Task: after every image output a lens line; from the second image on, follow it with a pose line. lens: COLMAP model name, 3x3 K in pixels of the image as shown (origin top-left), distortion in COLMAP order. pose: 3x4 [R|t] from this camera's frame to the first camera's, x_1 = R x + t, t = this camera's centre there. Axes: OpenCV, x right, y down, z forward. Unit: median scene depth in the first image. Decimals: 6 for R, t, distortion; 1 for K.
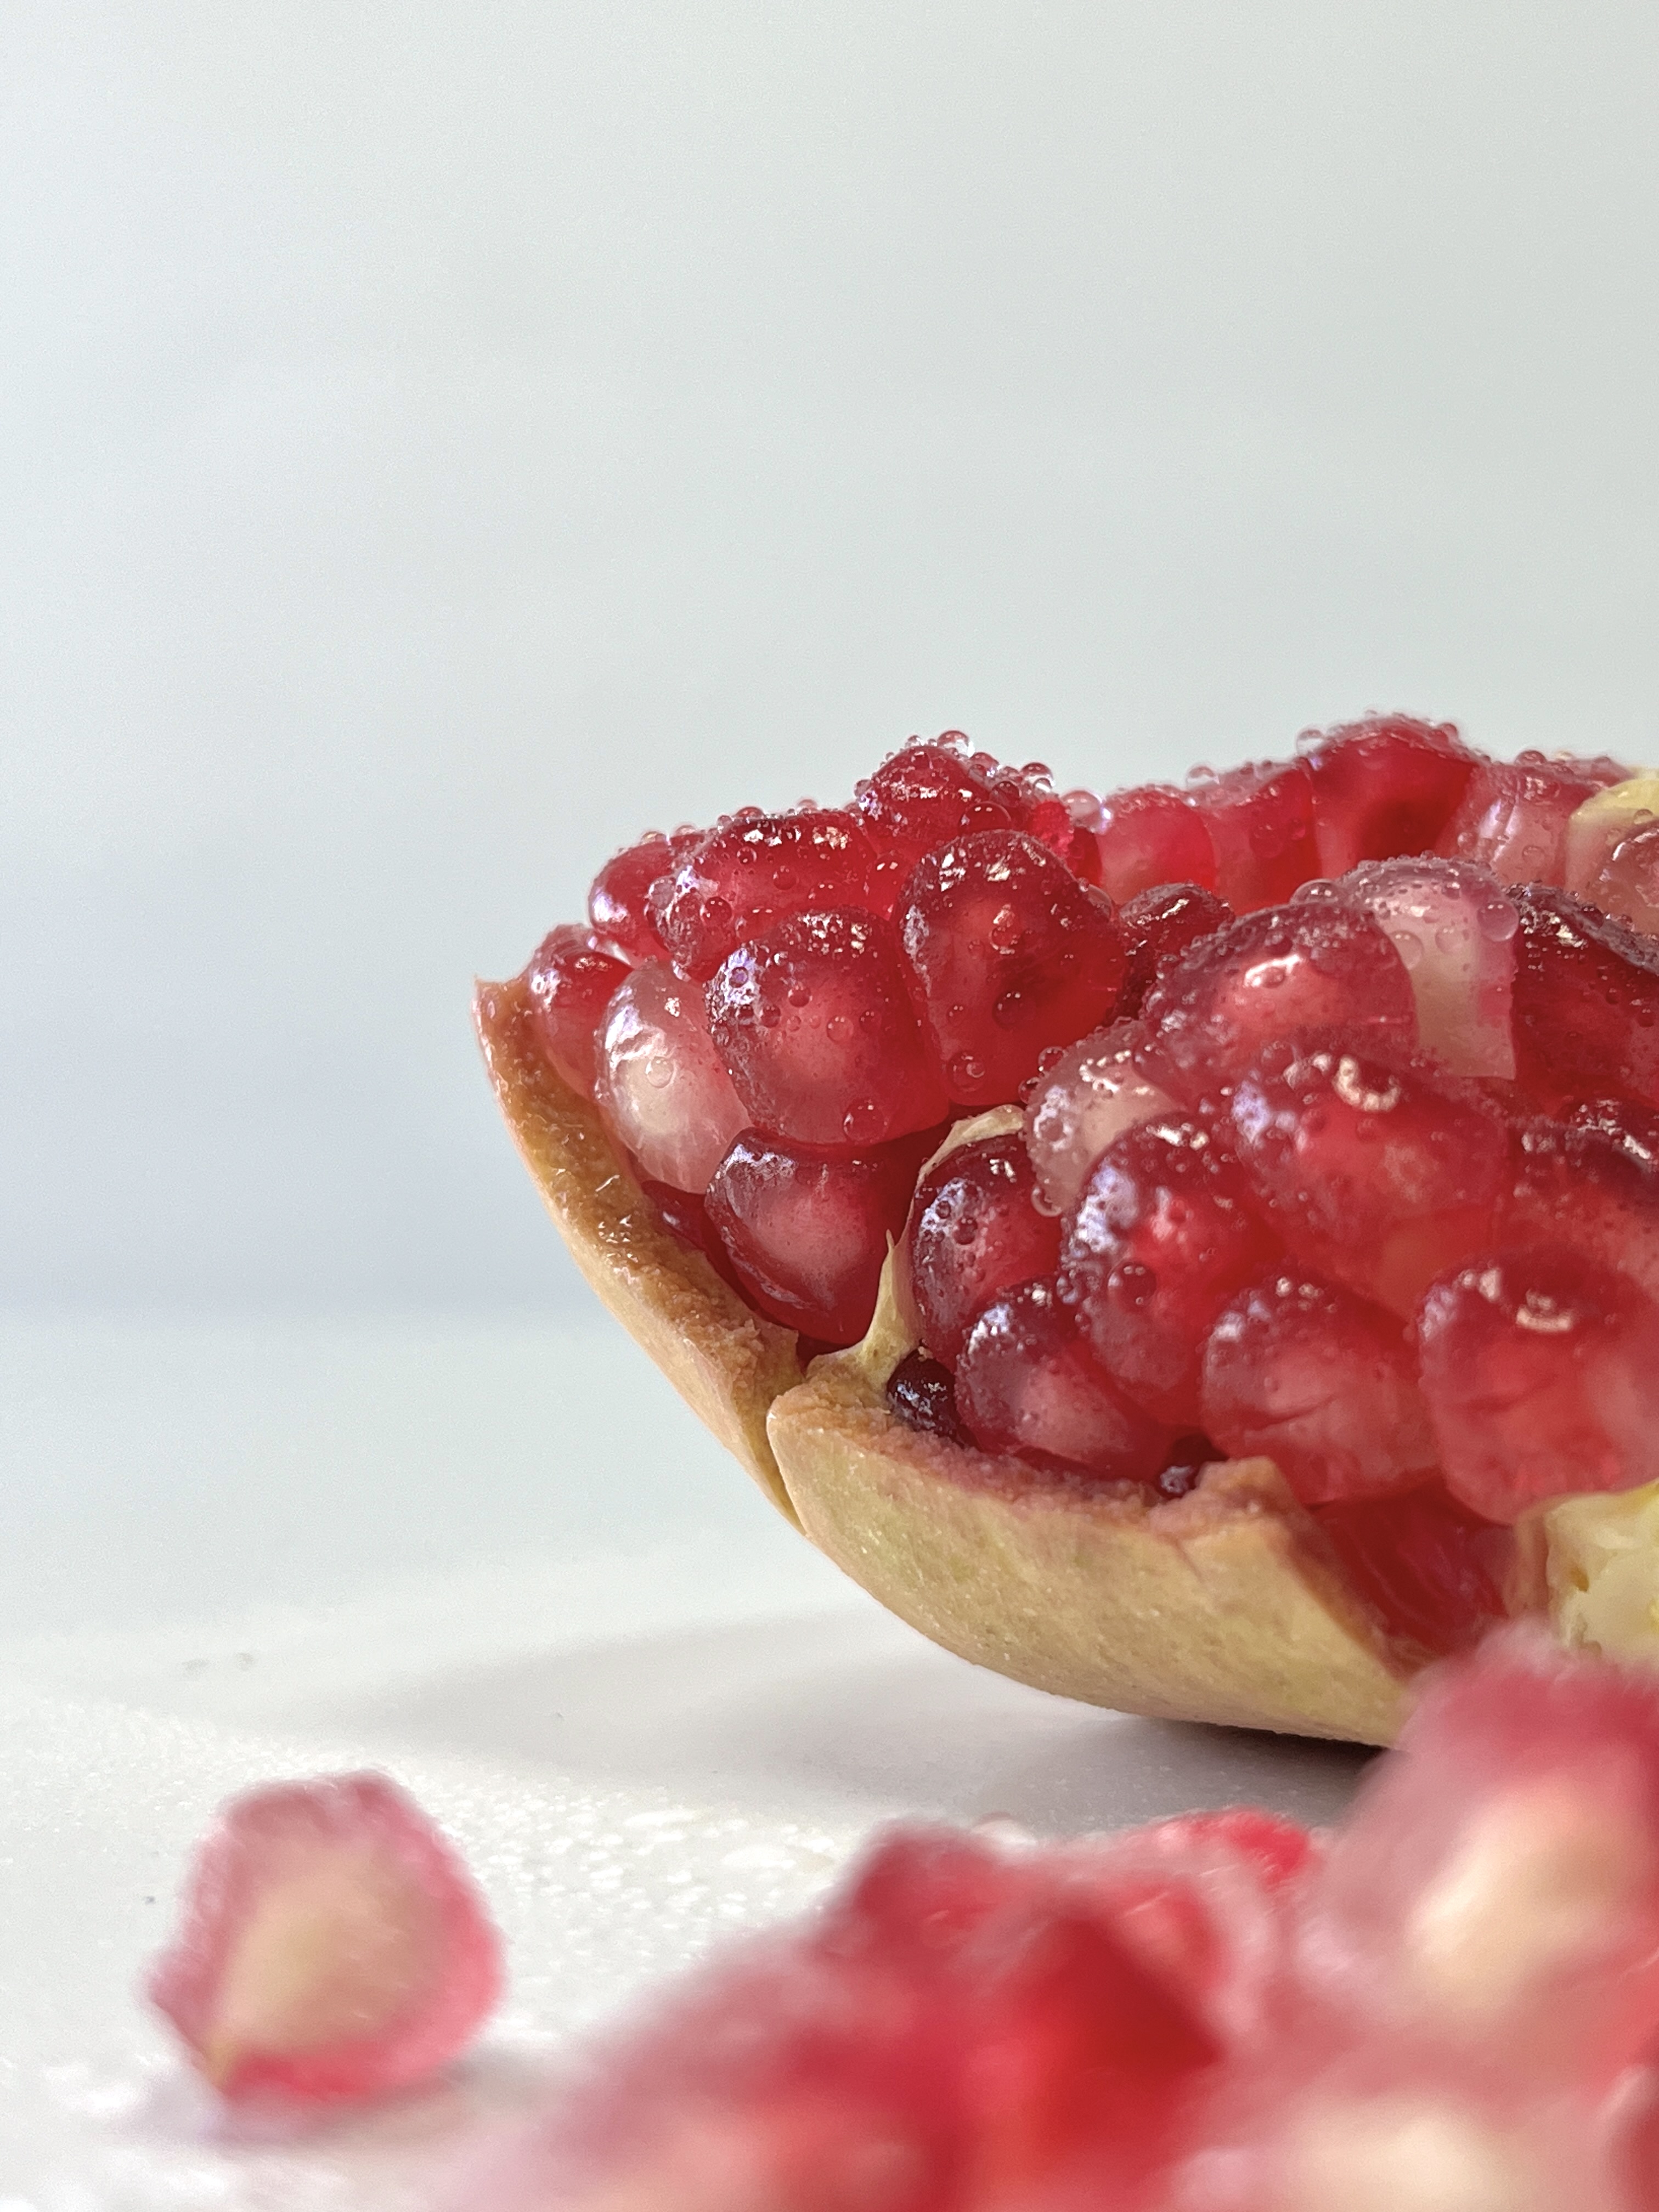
lens RADIAL K [[3200.3, 0, 829.5], [0, 3200.3, 1106.0], [0, 0, 1]] dist [0.002750, 0.007804]
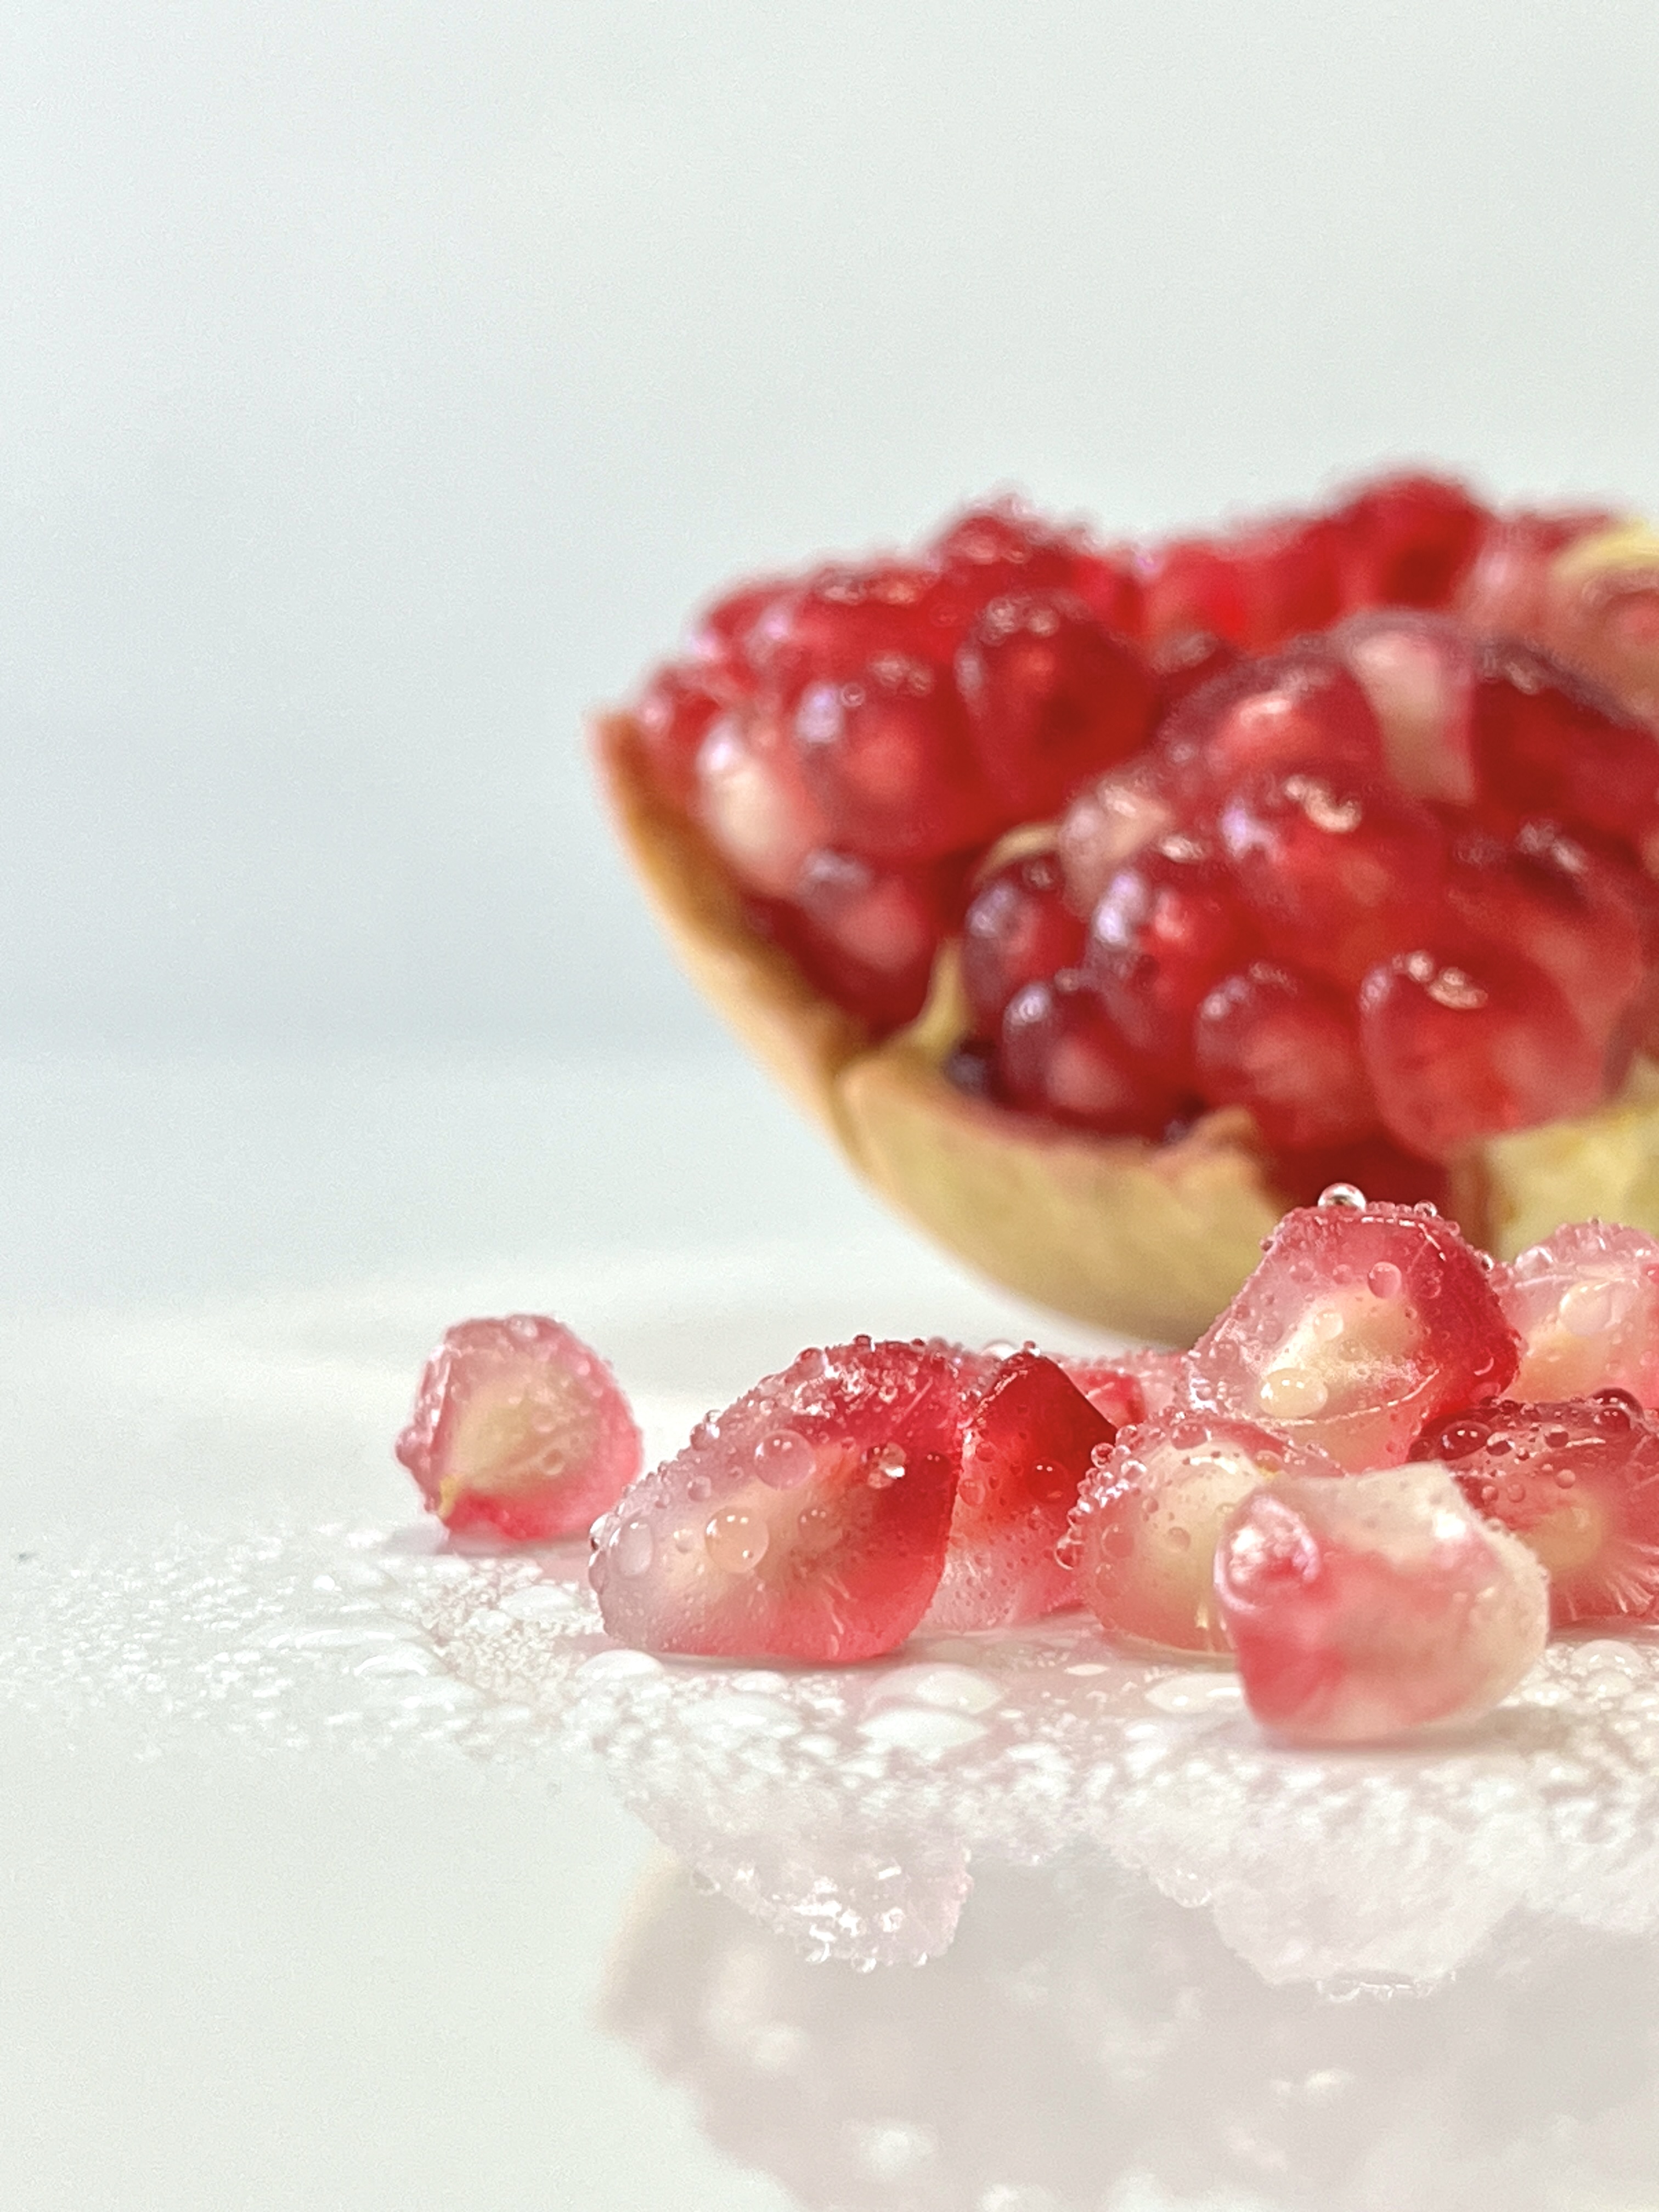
lens RADIAL K [[4101.5, 0, 829.5], [0, 4101.5, 1106.0], [0, 0, 1]] dist [0.060301, 0.014319]
pose [[0.999503, 0.005734, -0.030985, 0.022932], [-0.003459, 0.997328, 0.072973, -0.005887], [0.031320, -0.072830, 0.996852, -0.537132]]
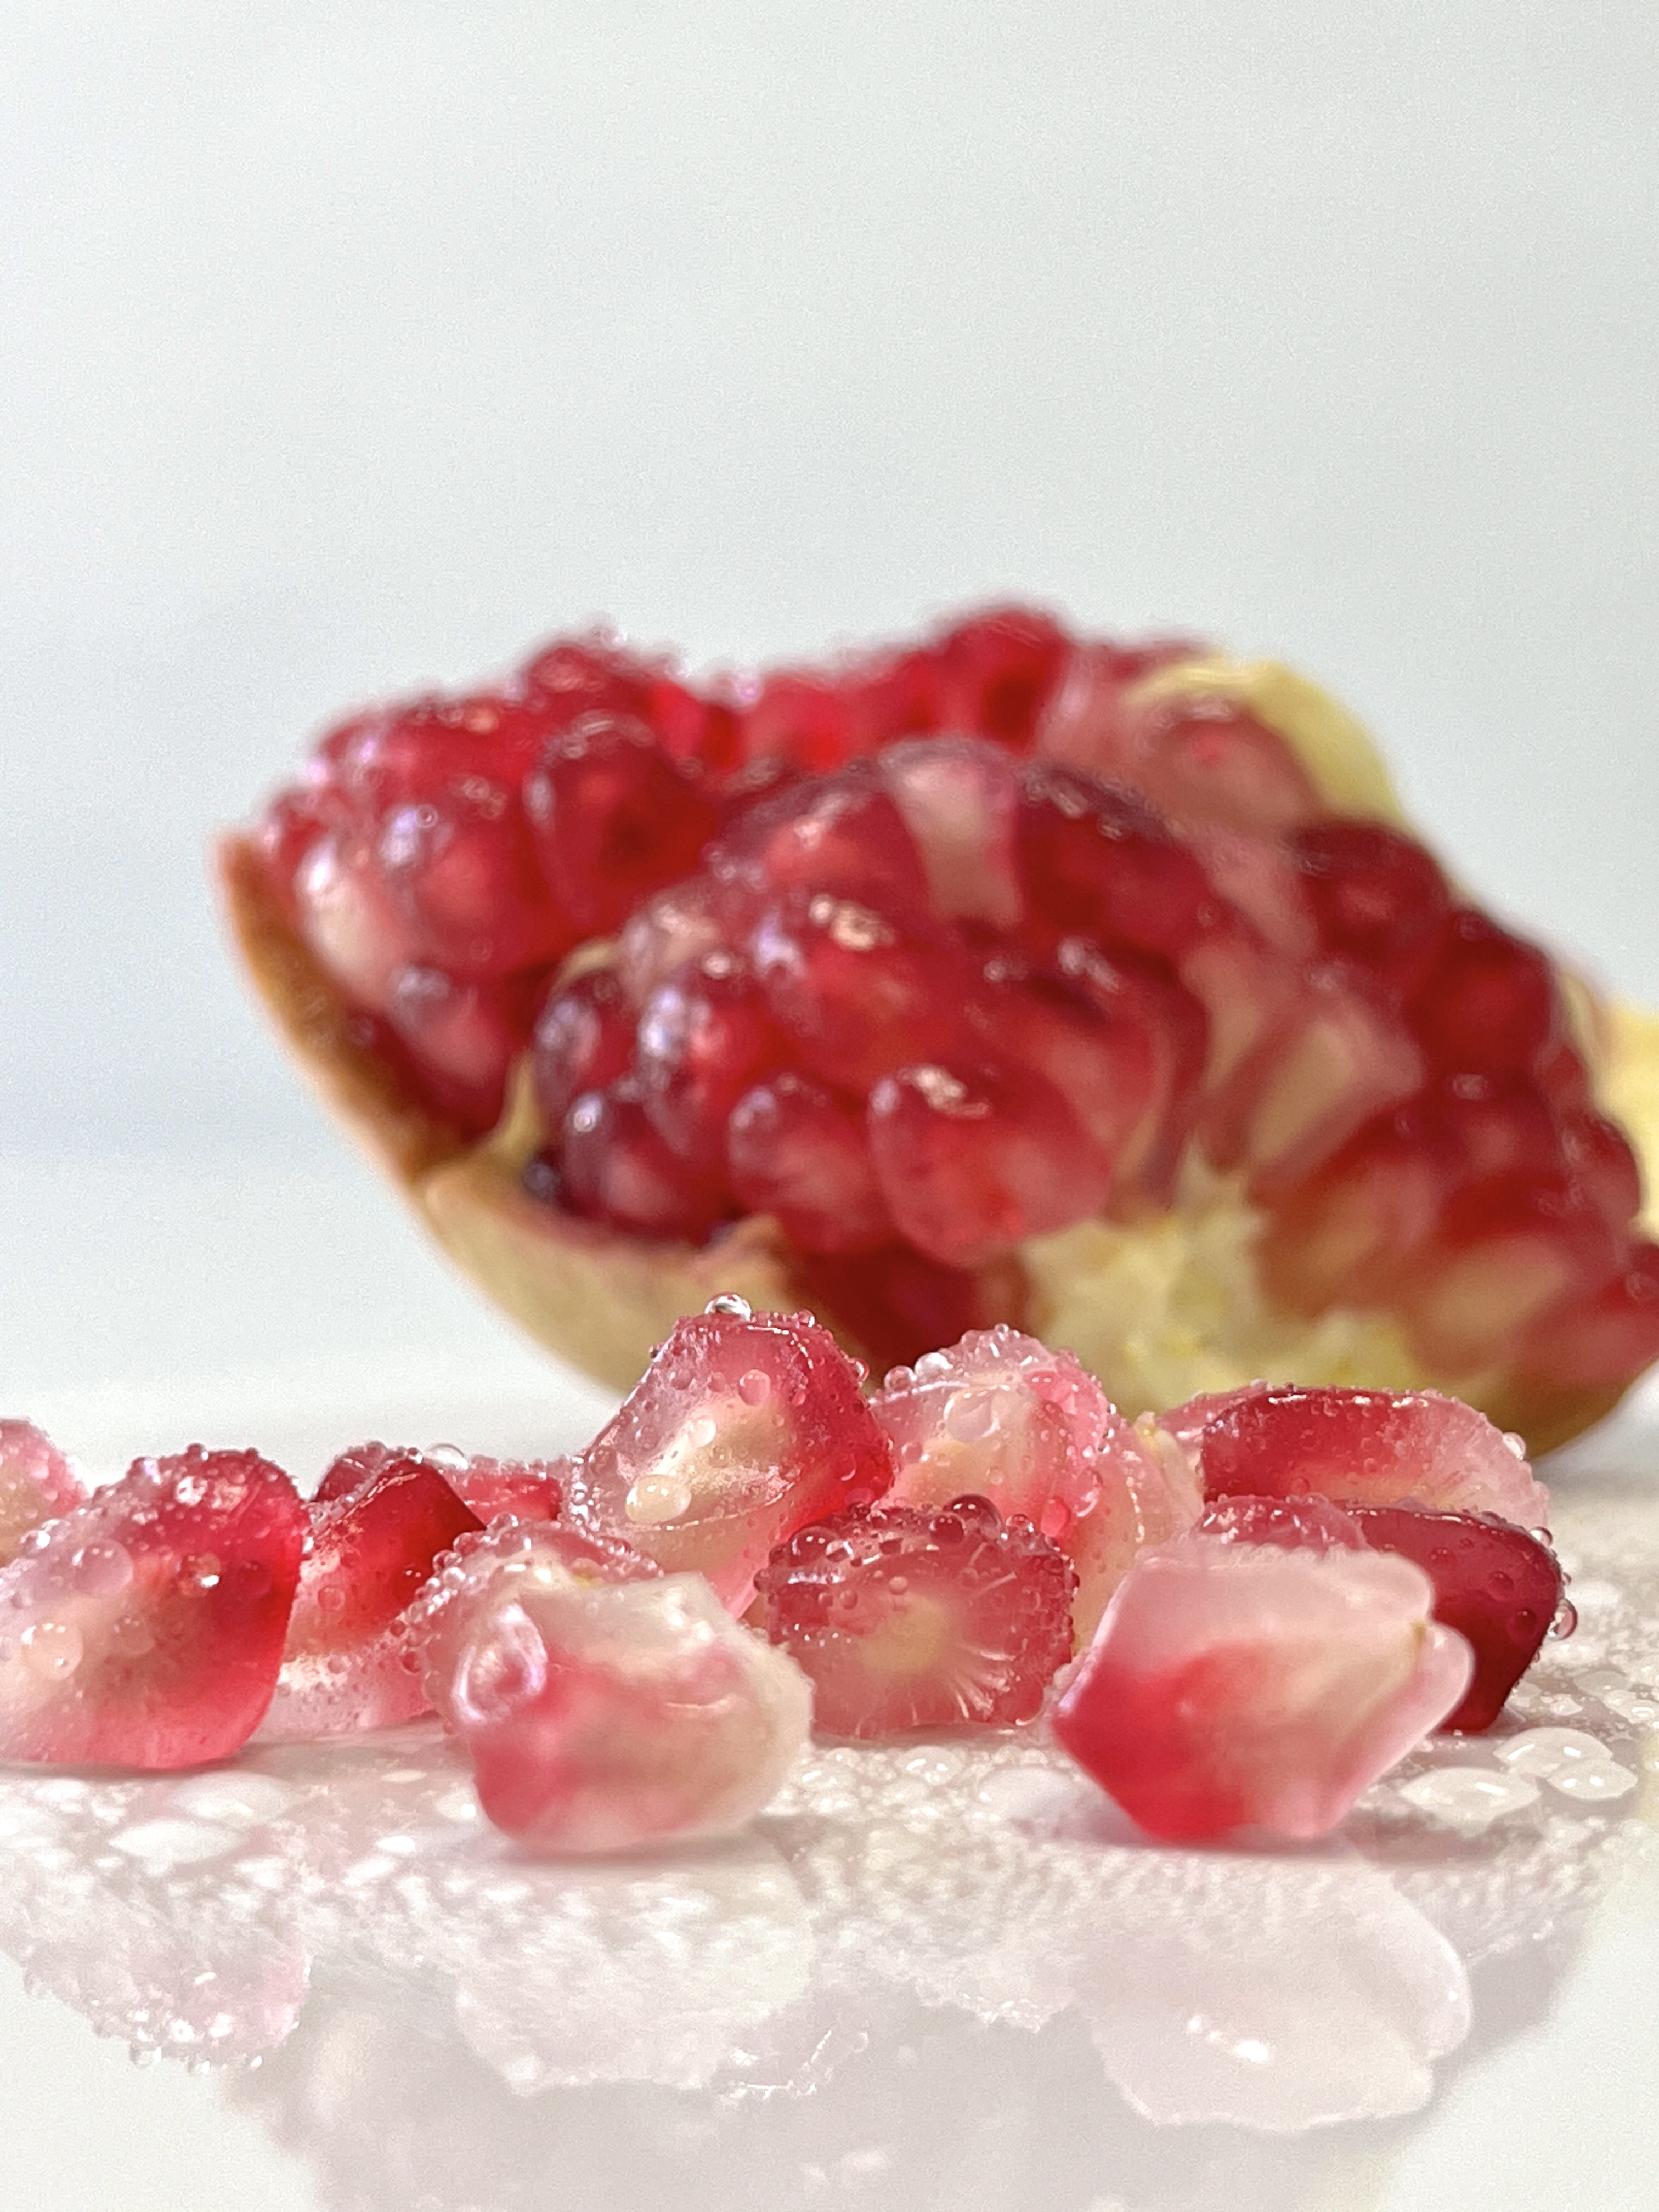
lens RADIAL K [[3799.8, 0, 829.5], [0, 3799.8, 1106.0], [0, 0, 1]] dist [0.021556, -0.091133]
pose [[0.999400, 0.004814, -0.034303, 0.193369], [-0.003167, 0.998847, 0.047911, -0.006191], [0.034494, -0.047773, 0.998262, -0.470488]]
